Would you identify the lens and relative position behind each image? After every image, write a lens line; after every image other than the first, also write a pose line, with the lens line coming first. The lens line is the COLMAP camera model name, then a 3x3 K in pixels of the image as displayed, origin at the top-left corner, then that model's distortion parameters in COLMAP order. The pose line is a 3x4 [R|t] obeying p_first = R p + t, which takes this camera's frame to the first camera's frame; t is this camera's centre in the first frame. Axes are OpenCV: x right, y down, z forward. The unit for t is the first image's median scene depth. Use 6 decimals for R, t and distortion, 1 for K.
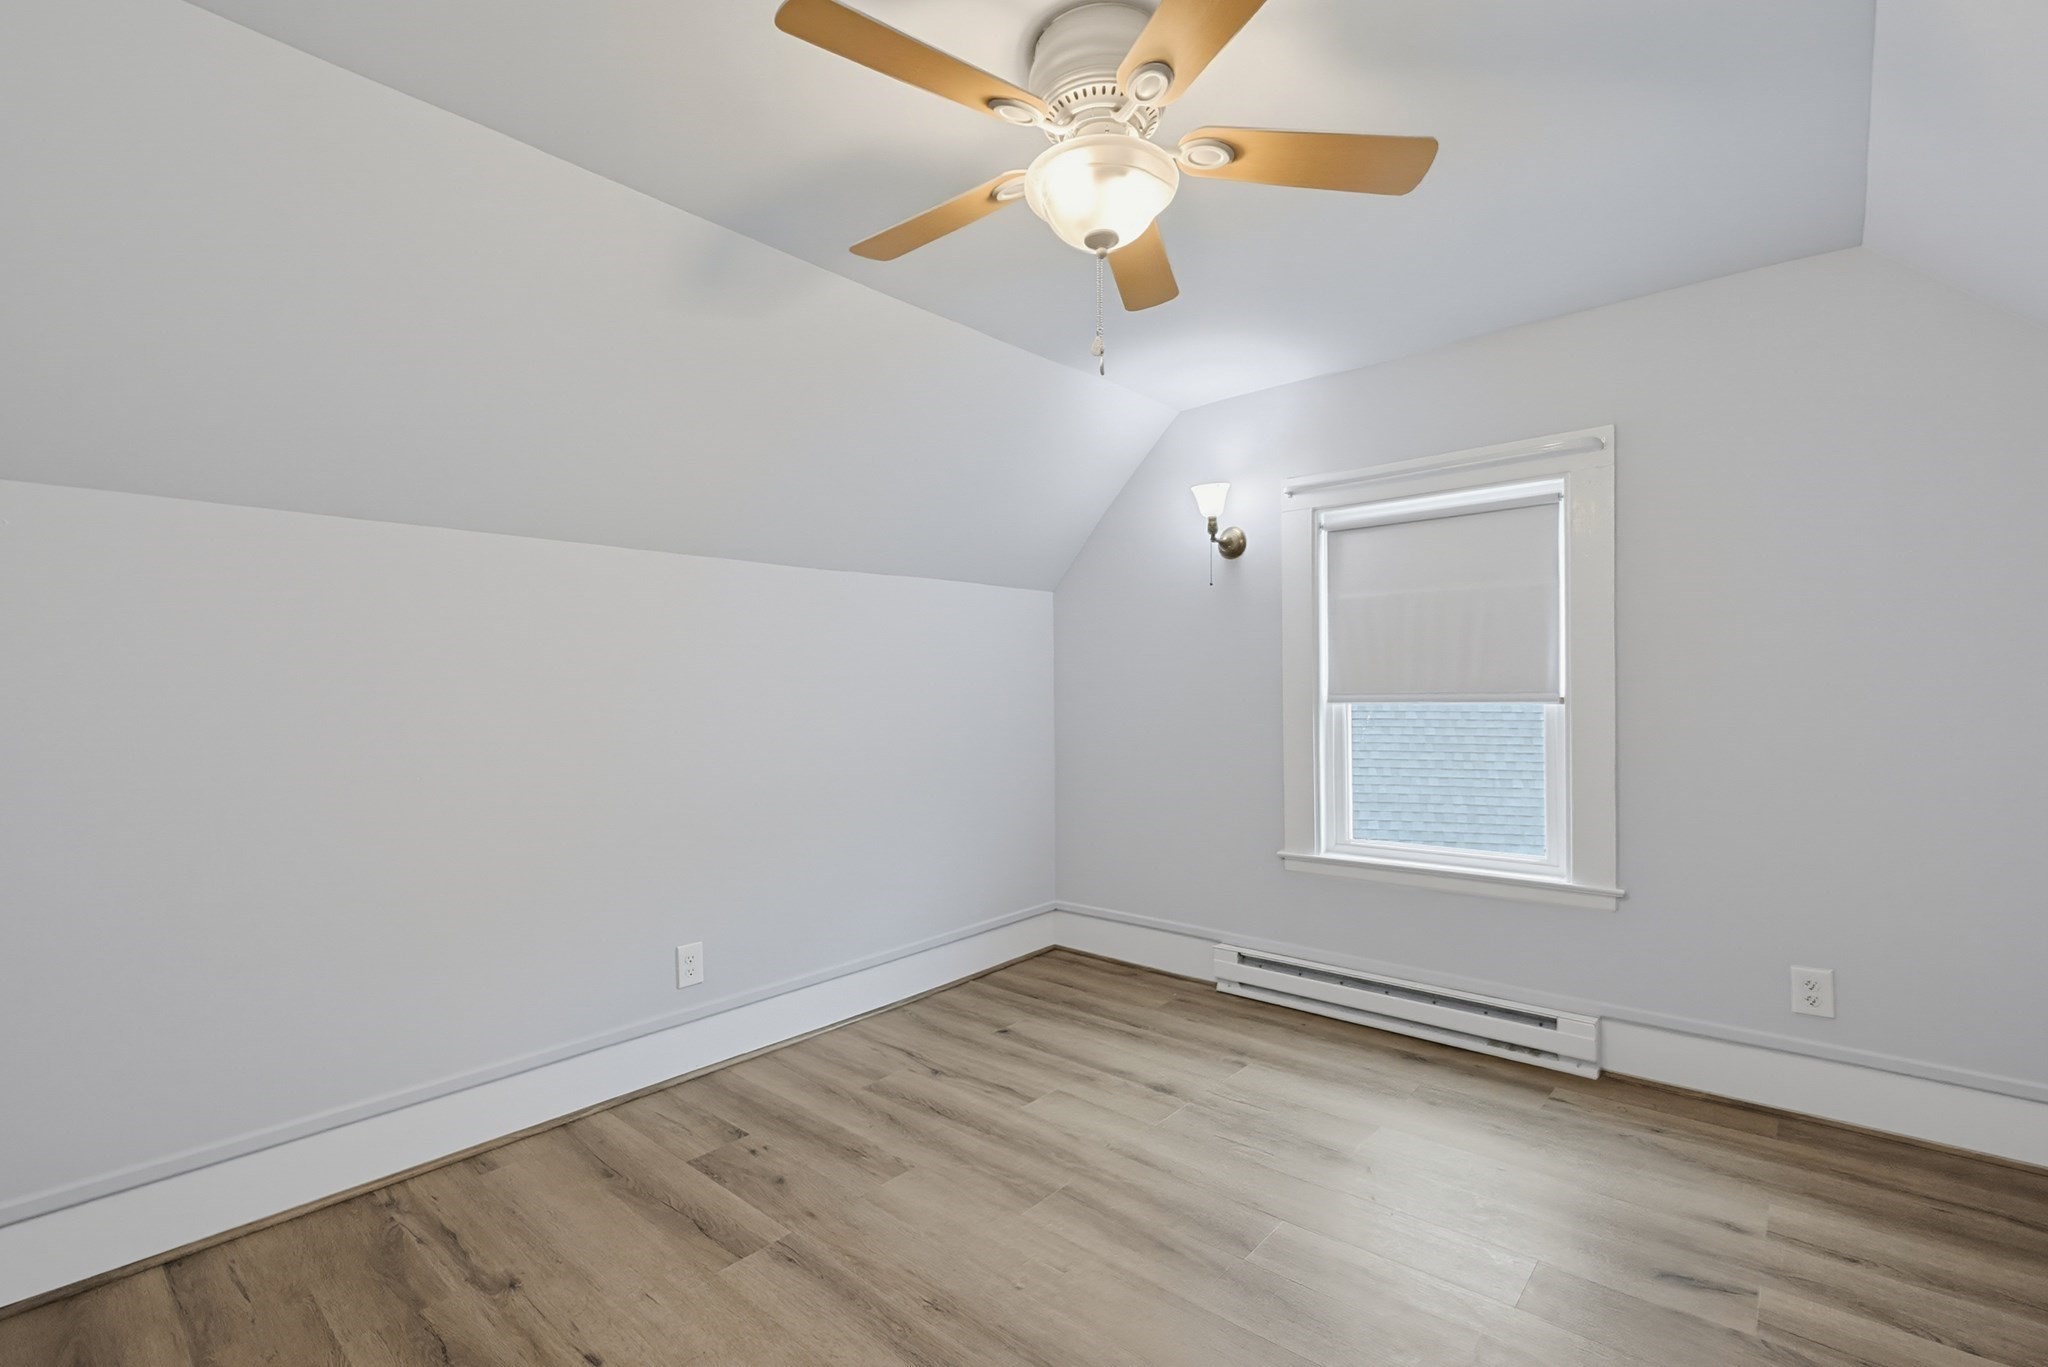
lens RADIAL K [[896.8, 0, 1026.7], [0, 896.8, 691.0], [0, 0, 1]] dist [-0.005060, 0.000309]
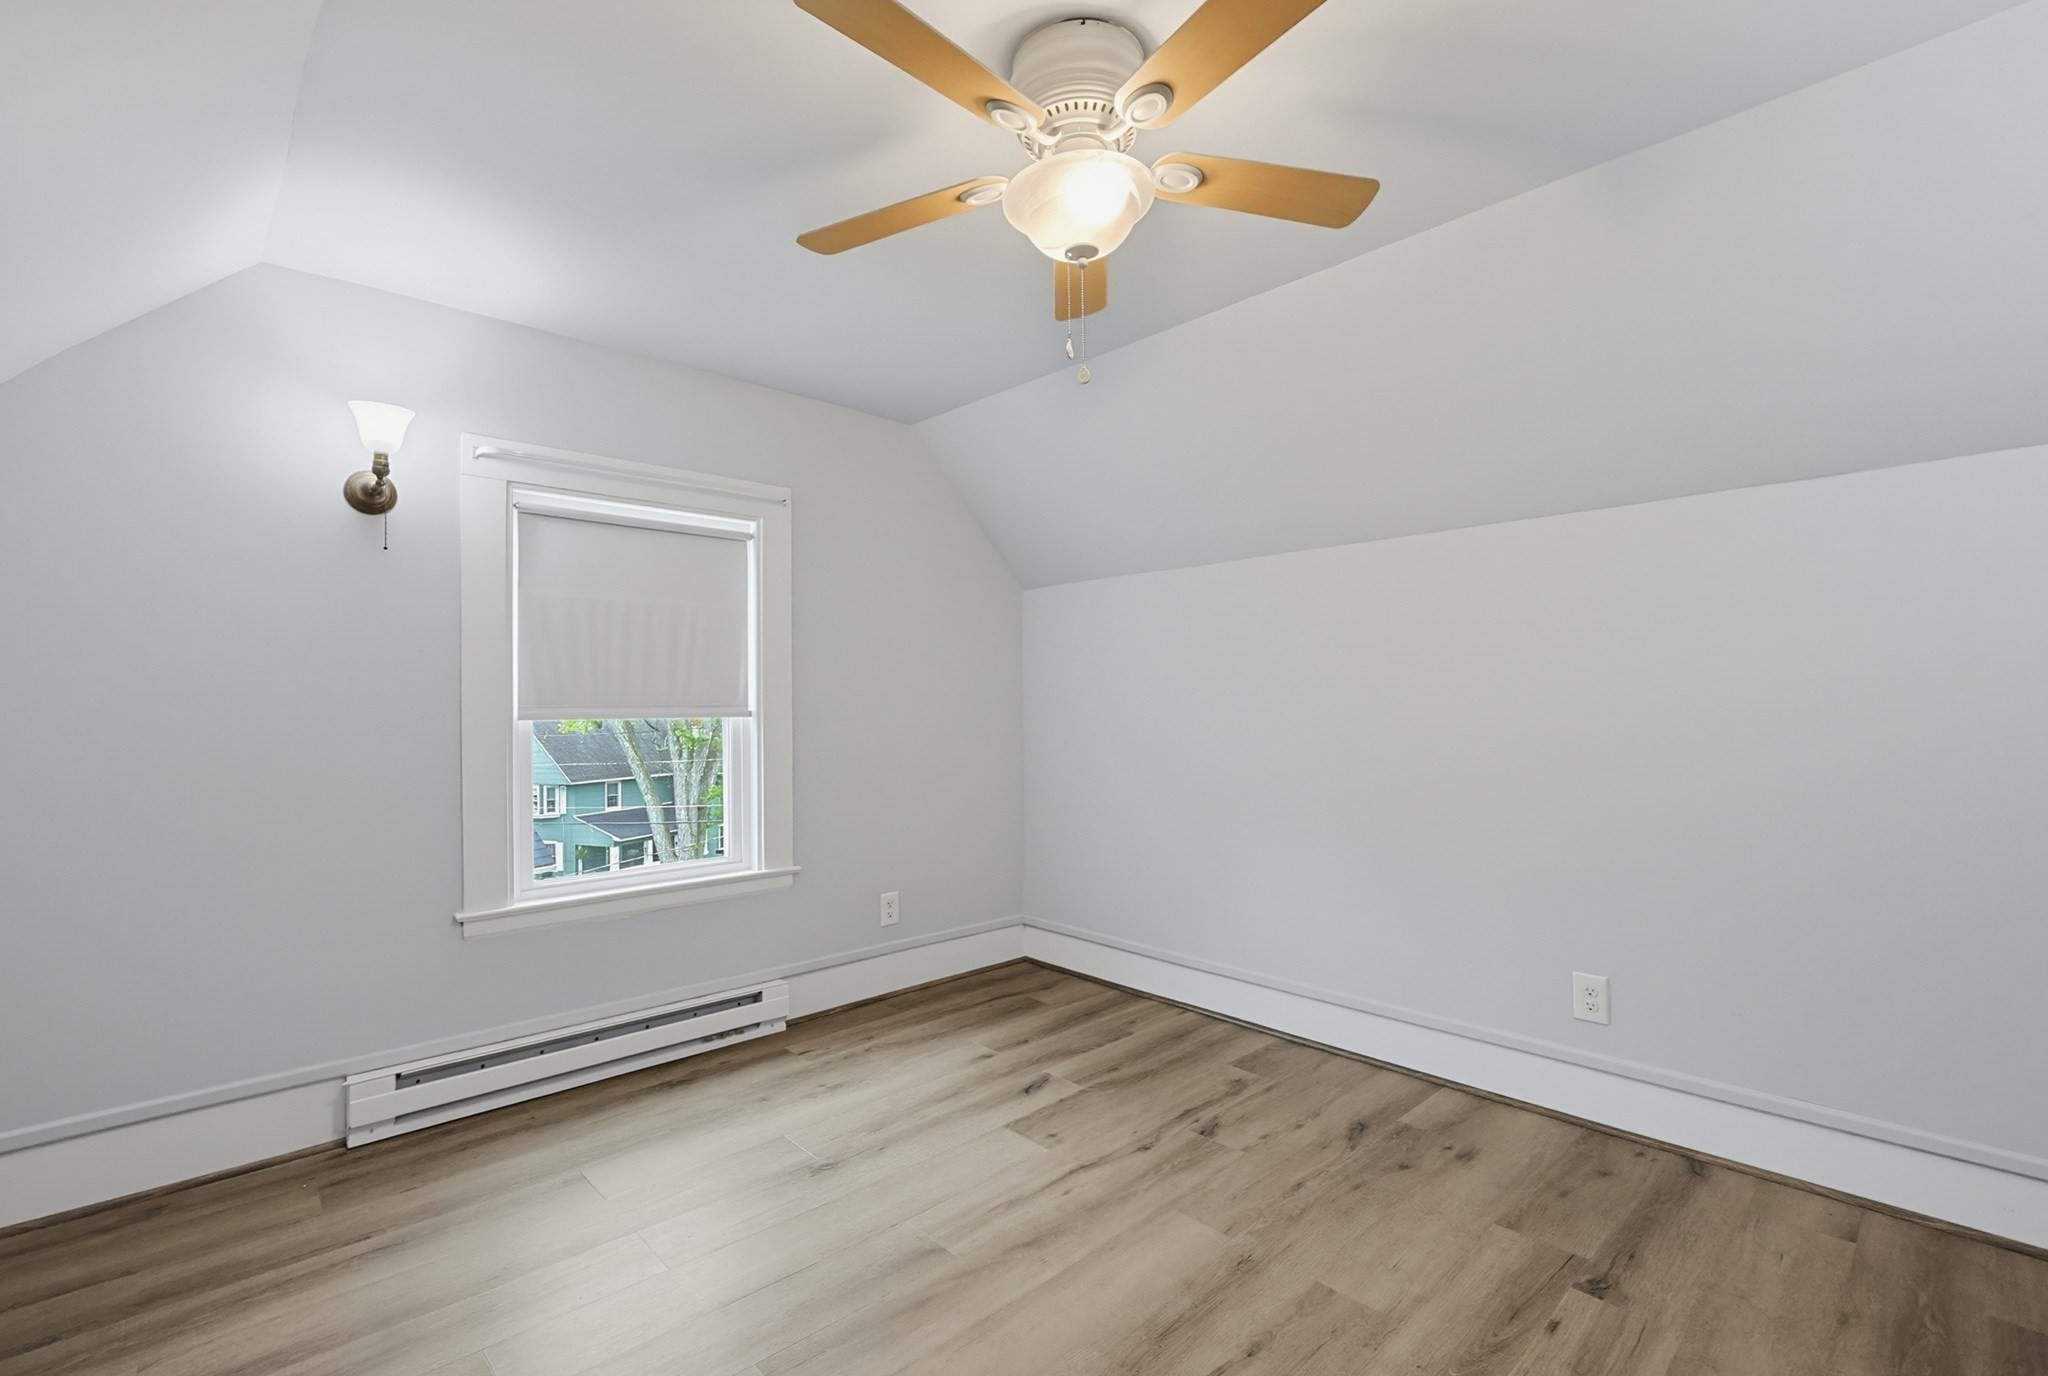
lens RADIAL K [[896.8, 0, 1025.1], [0, 896.8, 688.5], [0, 0, 1]] dist [-0.005060, 0.000309]
pose [[0.116902, 0.025298, 0.992821, -0.508918], [0.004980, 0.999648, -0.026058, 0.010123], [-0.993131, 0.007991, 0.116735, 0.523584]]
